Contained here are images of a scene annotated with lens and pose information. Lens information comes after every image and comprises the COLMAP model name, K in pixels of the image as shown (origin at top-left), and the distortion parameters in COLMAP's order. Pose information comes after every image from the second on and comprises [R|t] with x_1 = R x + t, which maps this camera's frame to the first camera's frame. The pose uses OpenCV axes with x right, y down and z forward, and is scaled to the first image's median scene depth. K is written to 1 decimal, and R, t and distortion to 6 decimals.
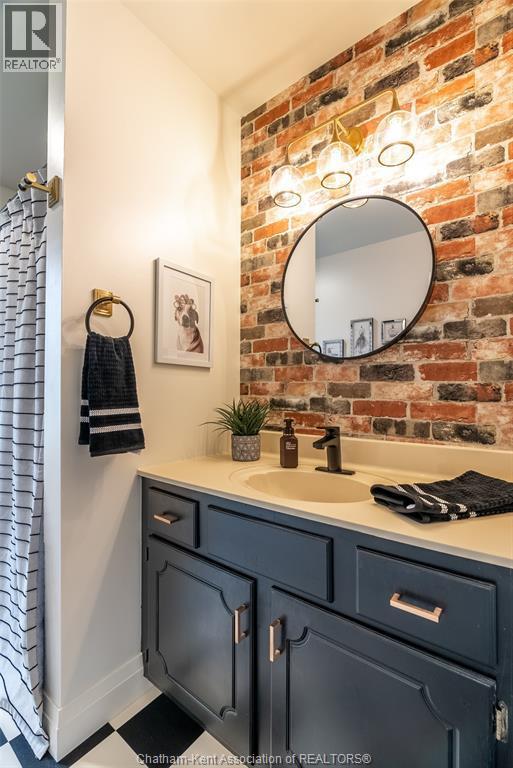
lens RADIAL K [[344.0, 0, 239.5], [0, 344.0, 394.3], [0, 0, 1]] dist [-0.004942, -0.000491]
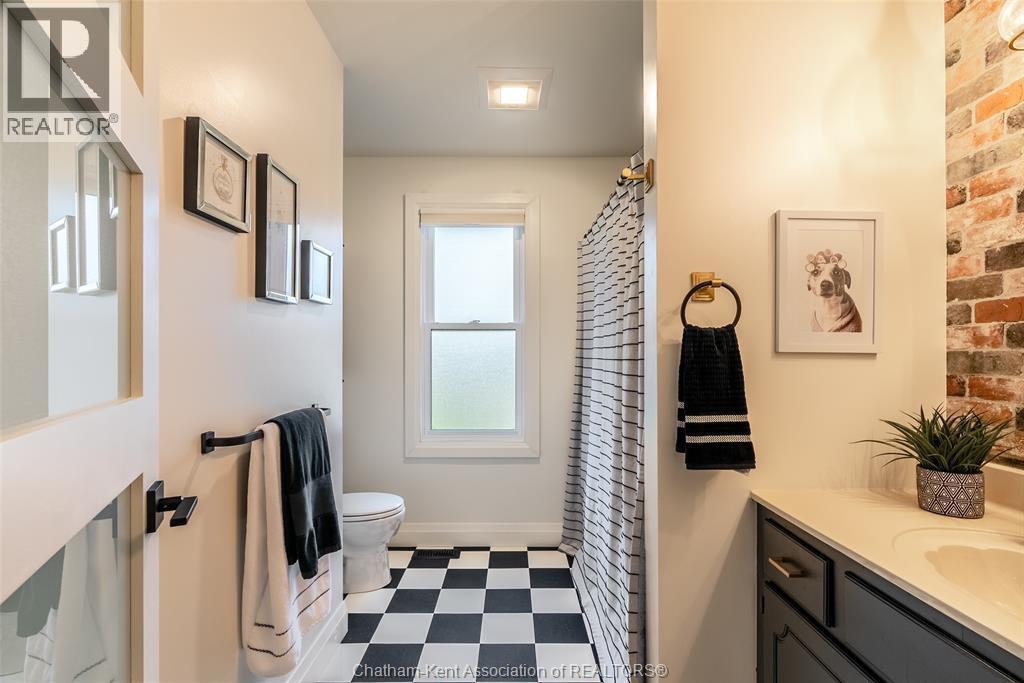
lens RADIAL K [[458.7, 0, 516.9], [0, 458.7, 345.0], [0, 0, 1]] dist [-0.004942, -0.000491]
pose [[0.638174, -0.014436, -0.769757, 0.154648], [0.015737, 0.999860, -0.005704, -0.105608], [0.769731, -0.008473, 0.638312, -0.067573]]
